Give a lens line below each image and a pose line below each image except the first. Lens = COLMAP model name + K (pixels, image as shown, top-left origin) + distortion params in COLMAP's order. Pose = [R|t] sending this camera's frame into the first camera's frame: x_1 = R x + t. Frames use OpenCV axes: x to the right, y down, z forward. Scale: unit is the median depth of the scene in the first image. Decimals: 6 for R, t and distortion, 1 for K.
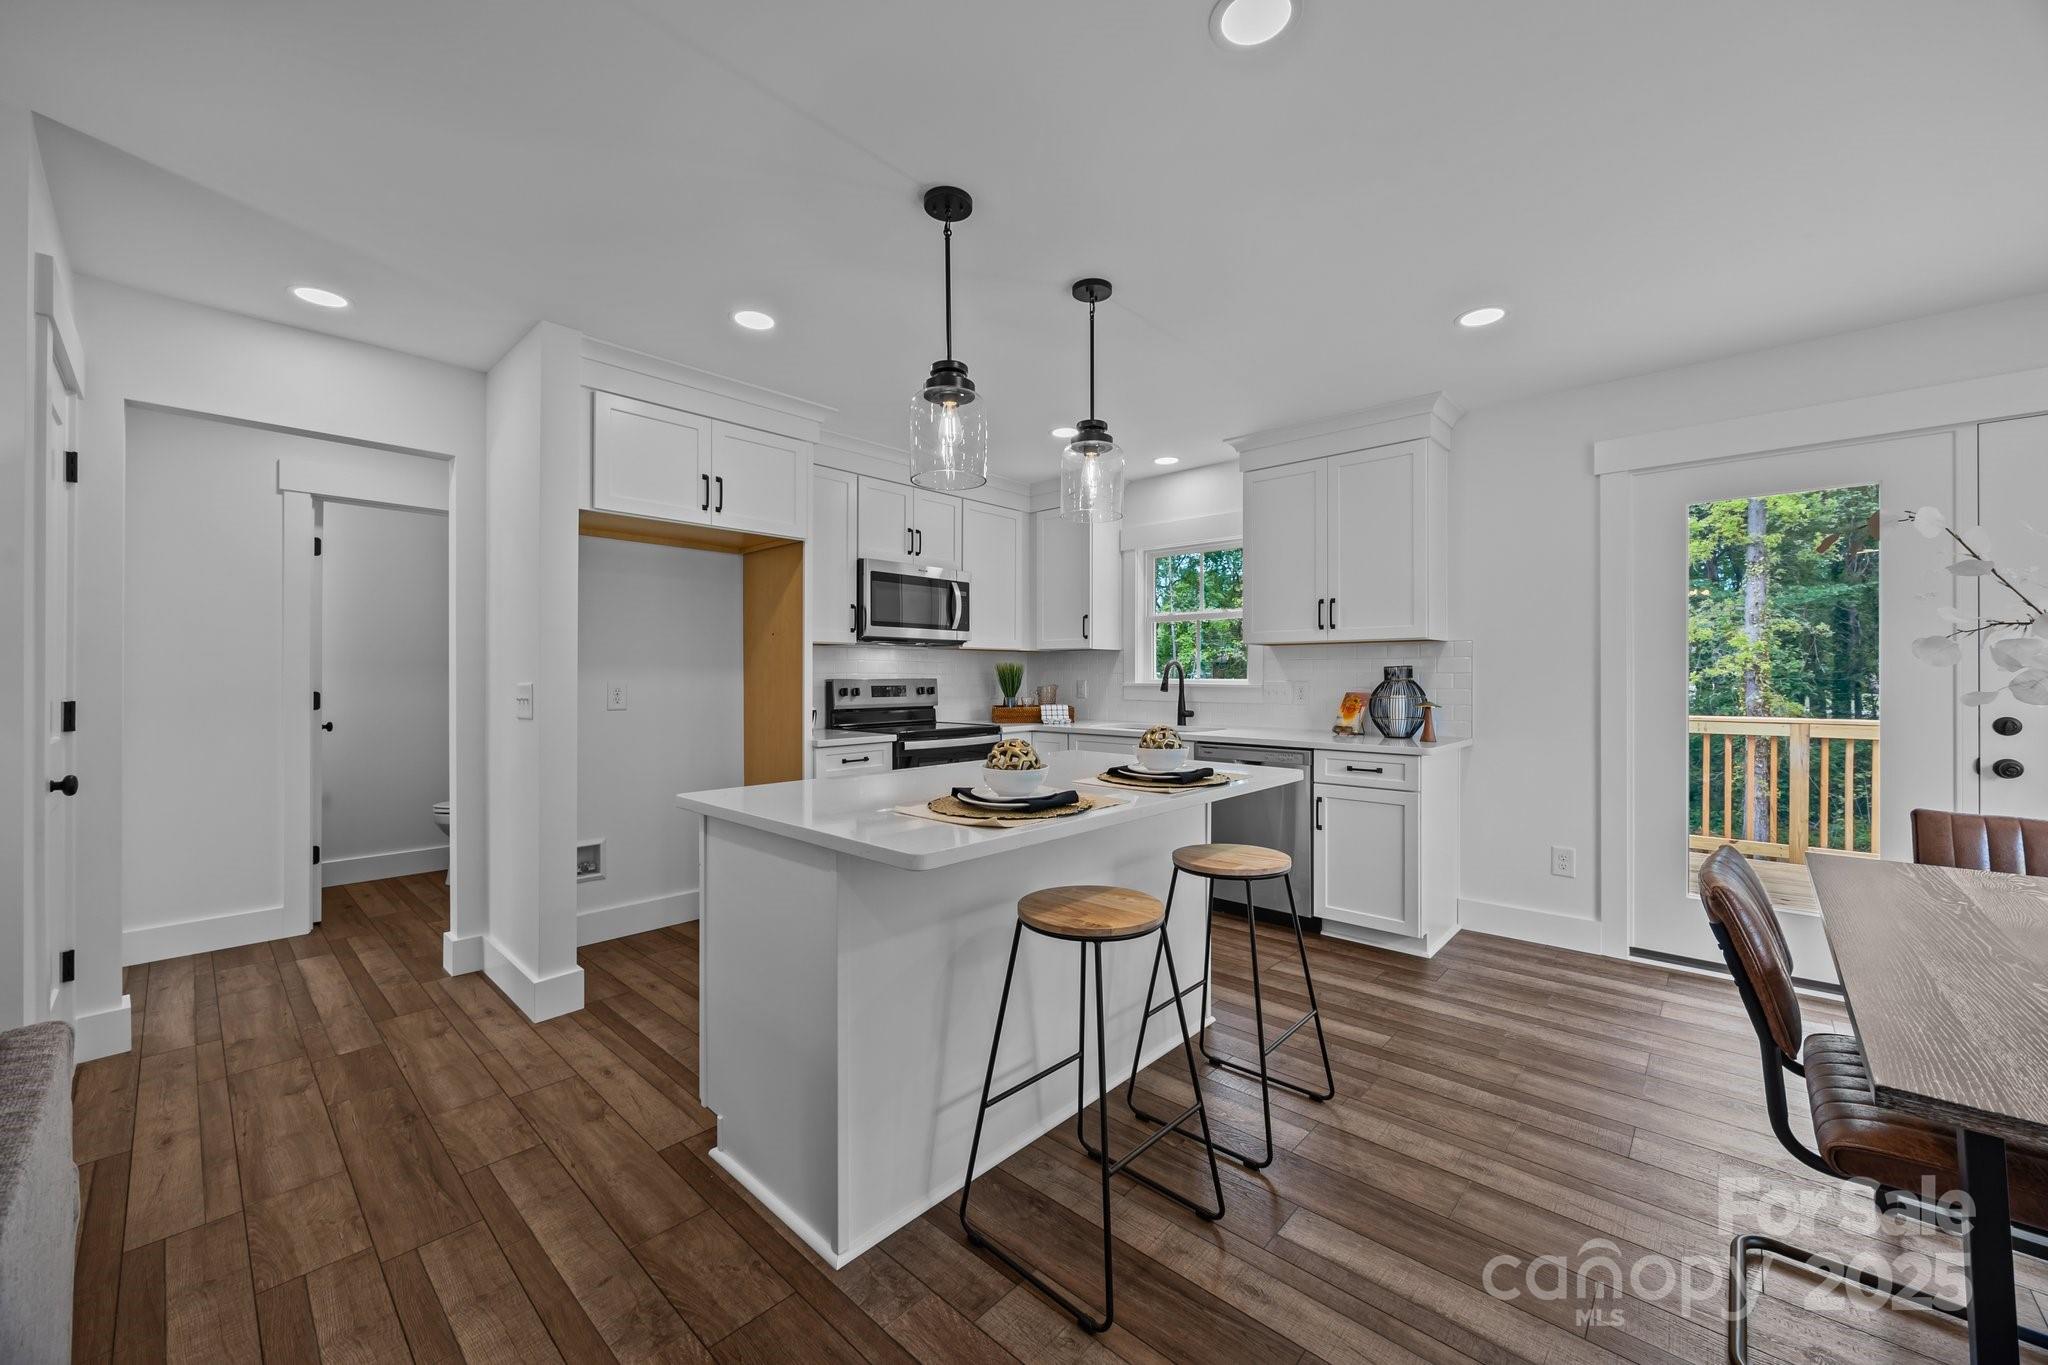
lens RADIAL K [[780.7, 0, 1028.4], [0, 780.7, 675.6], [0, 0, 1]] dist [-0.003726, 0.000745]
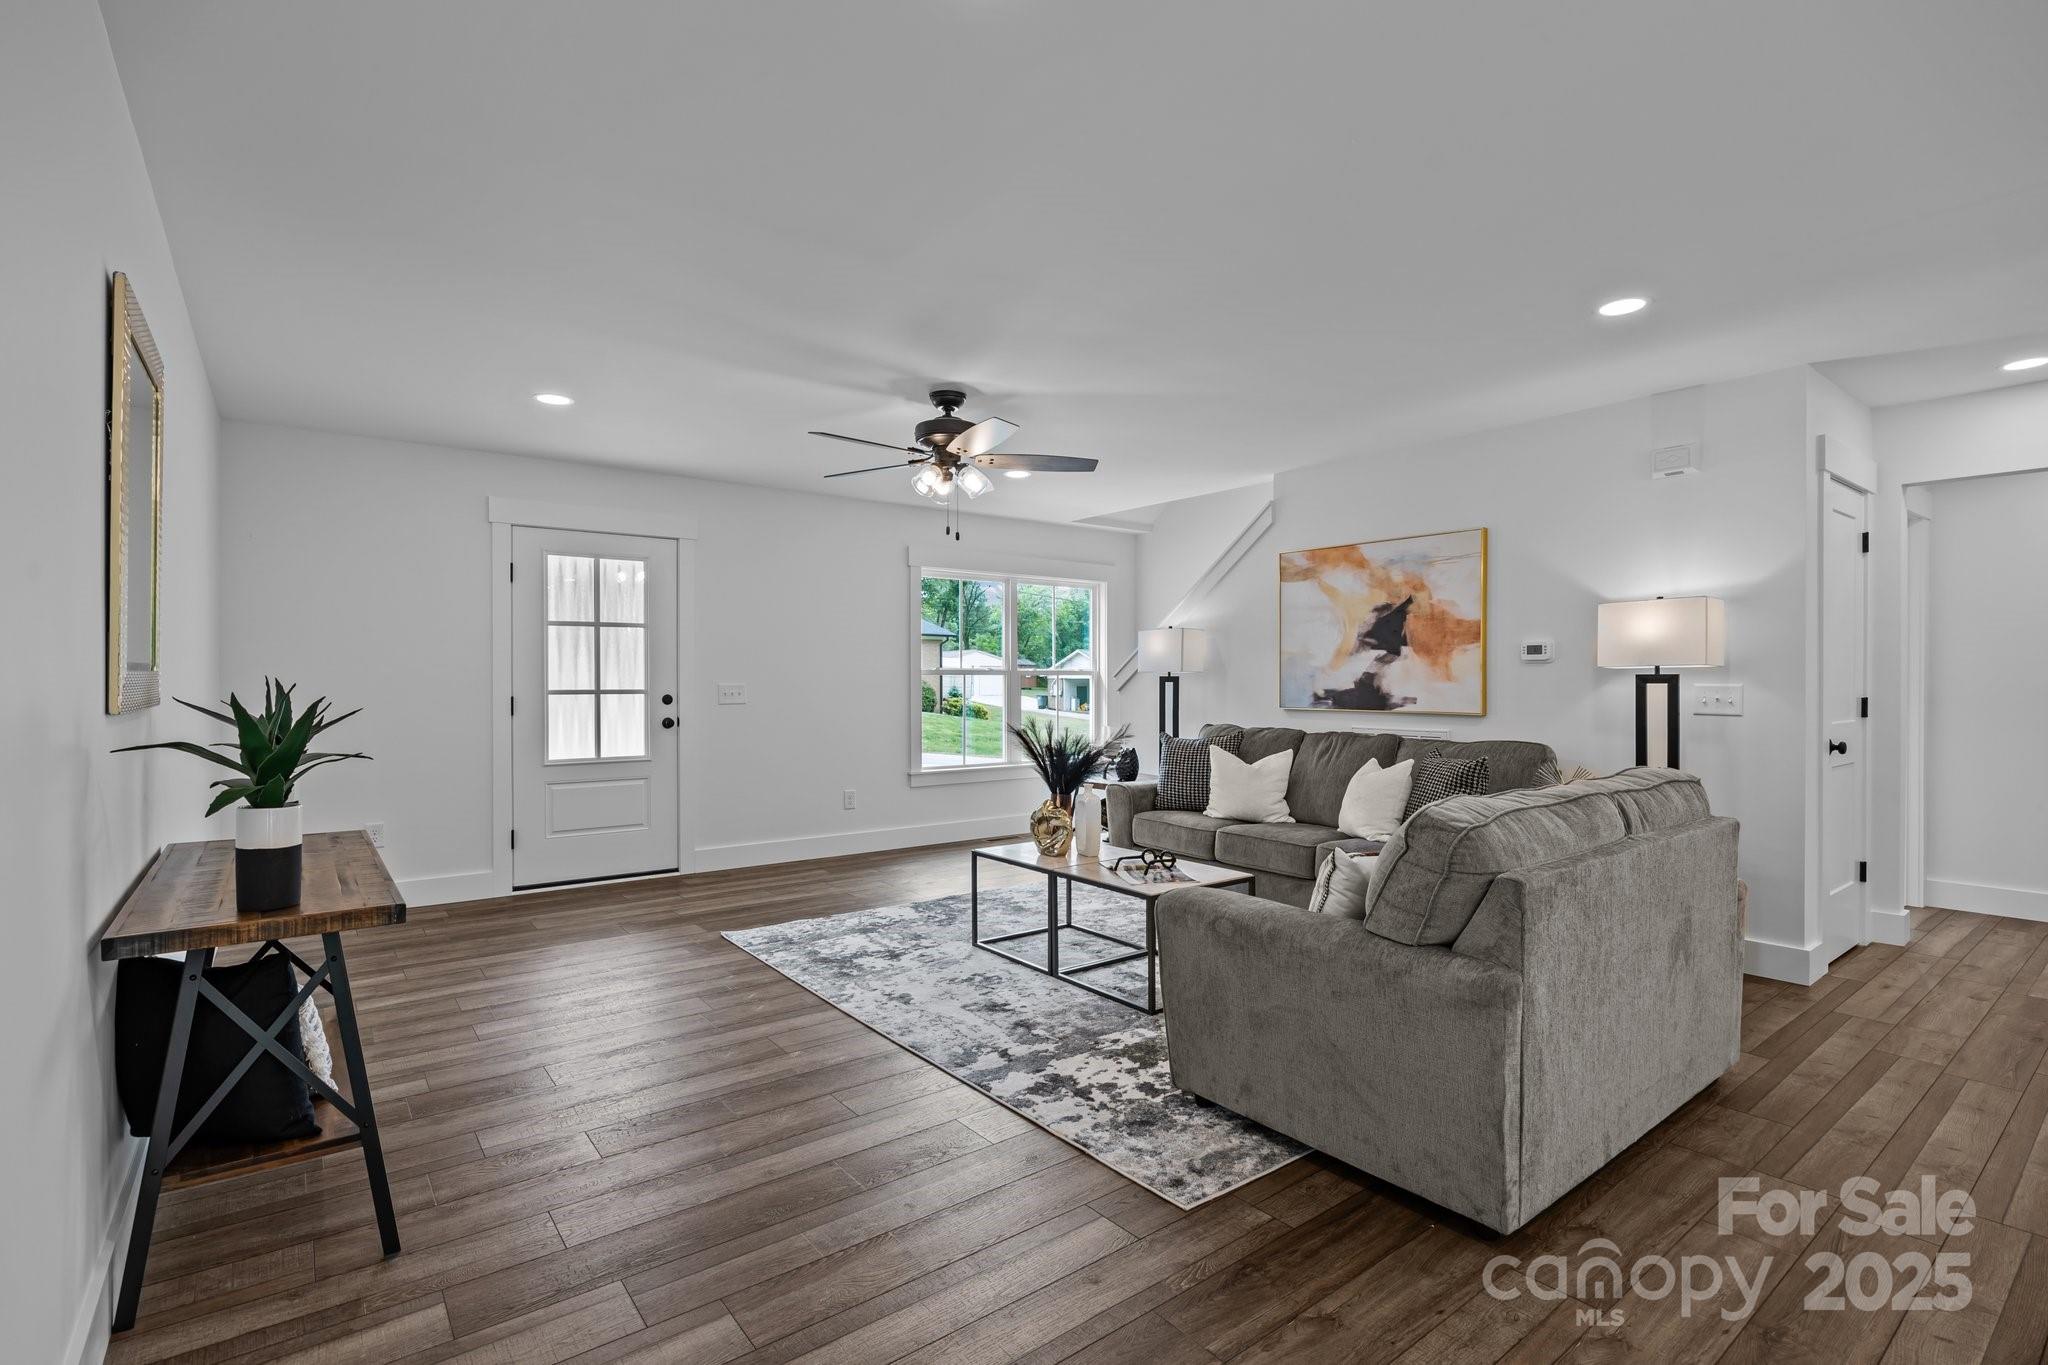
lens RADIAL K [[949.2, 0, 1026.5], [0, 949.2, 687.3], [0, 0, 1]] dist [-0.016006, 0.002049]
pose [[-0.168350, 0.010057, -0.985676, 0.473668], [0.003668, 0.999947, 0.009576, -0.005205], [0.985720, -0.002004, -0.168378, -0.168857]]
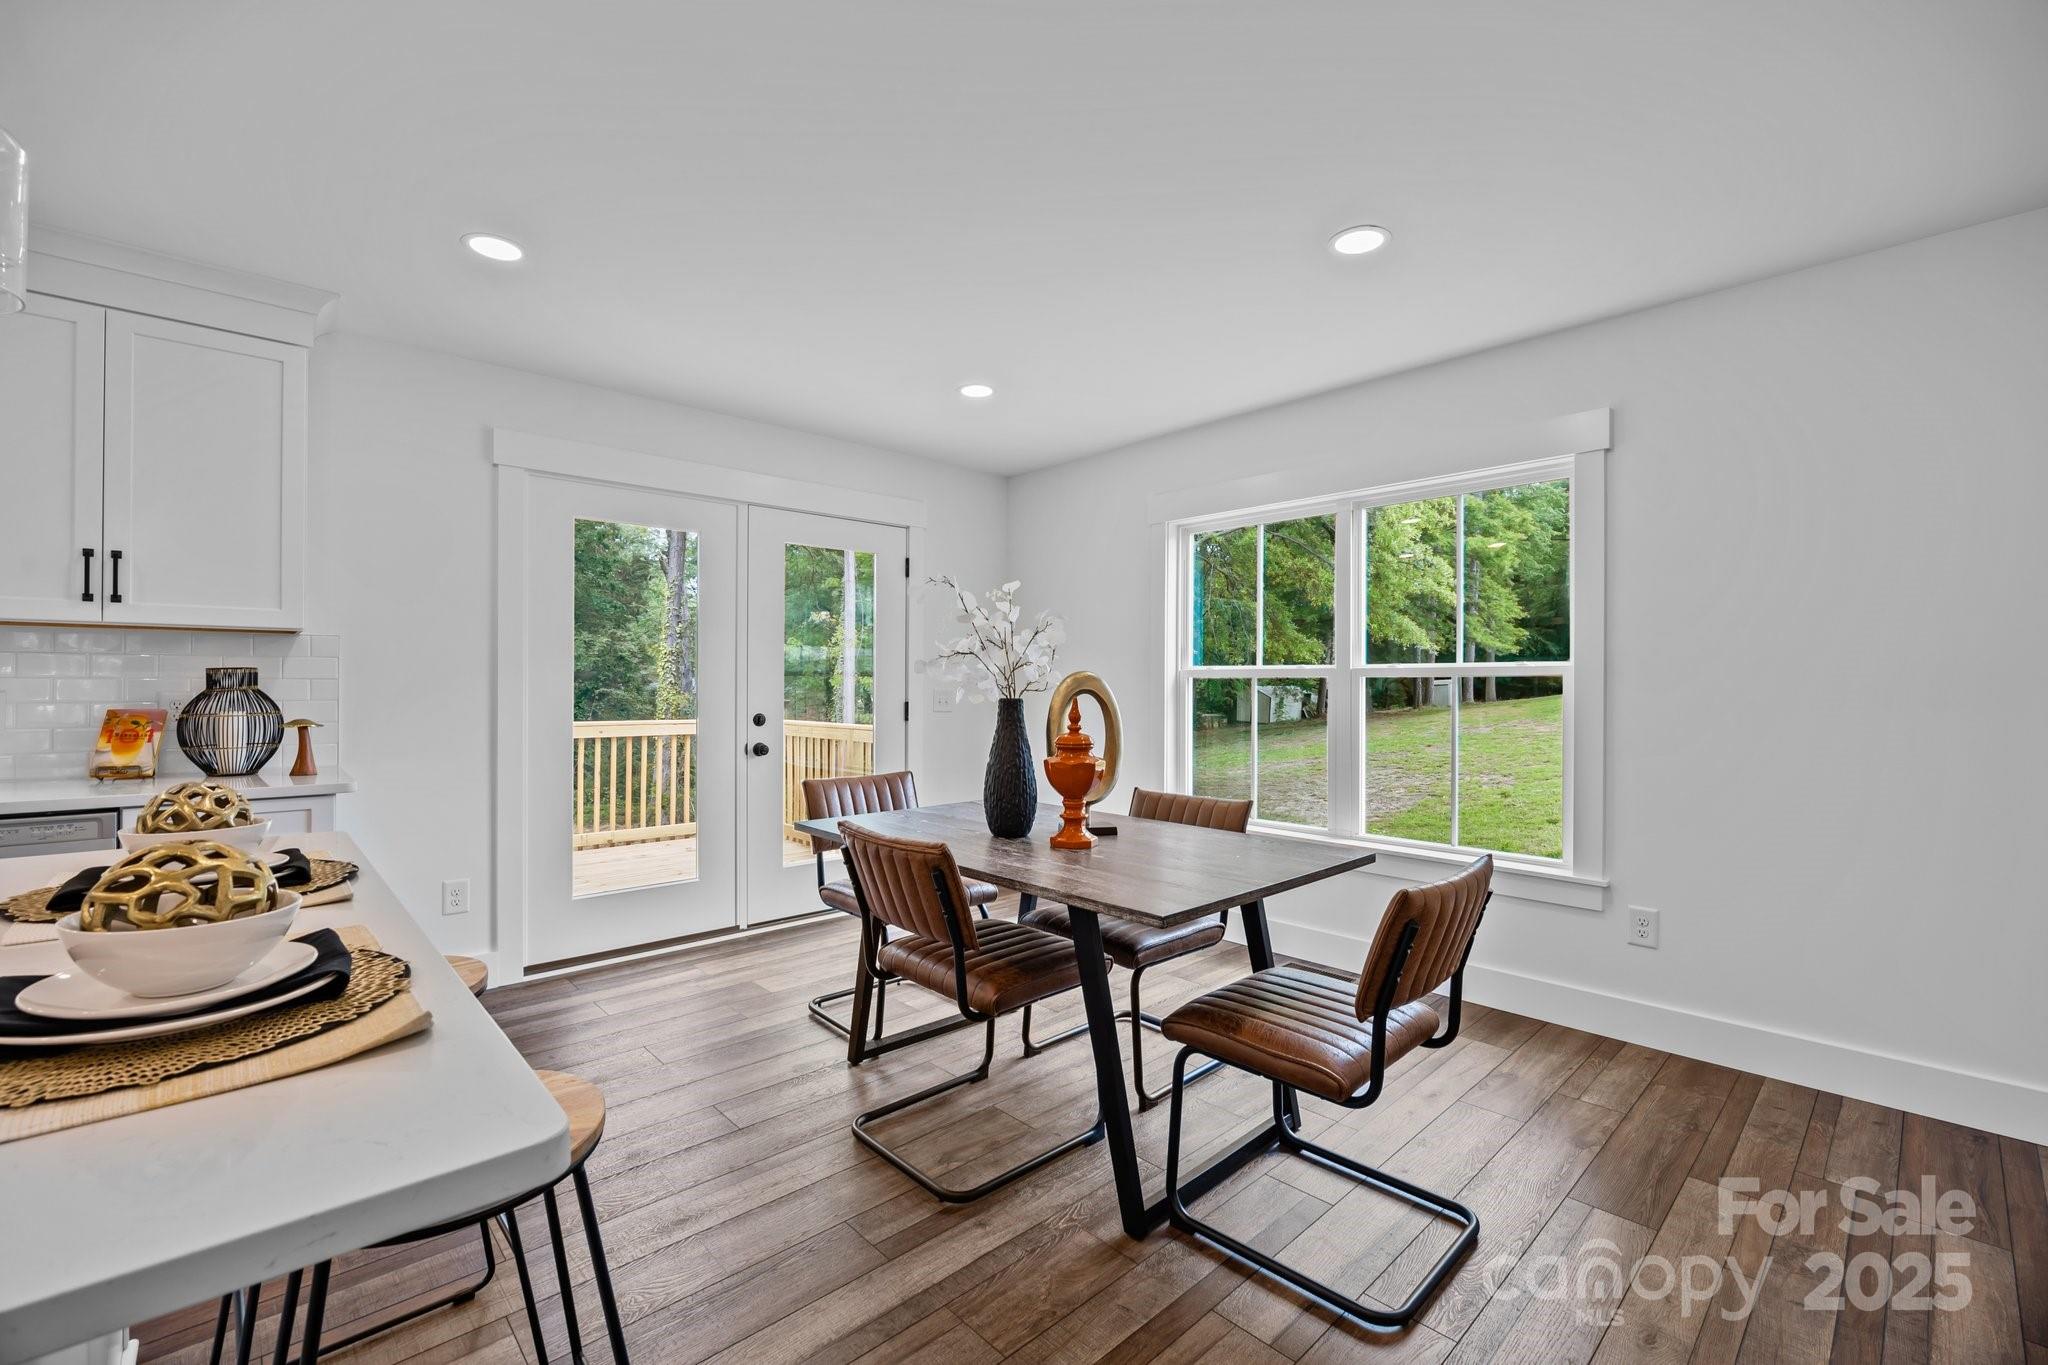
lens RADIAL K [[866.8, 0, 1024.7], [0, 866.8, 683.6], [0, 0, 1]] dist [-0.006486, -0.000556]
pose [[0.083935, 0.002080, 0.996469, -0.185135], [-0.003819, 0.999991, -0.001765, 0.000184], [-0.996464, -0.003658, 0.083942, 0.237826]]
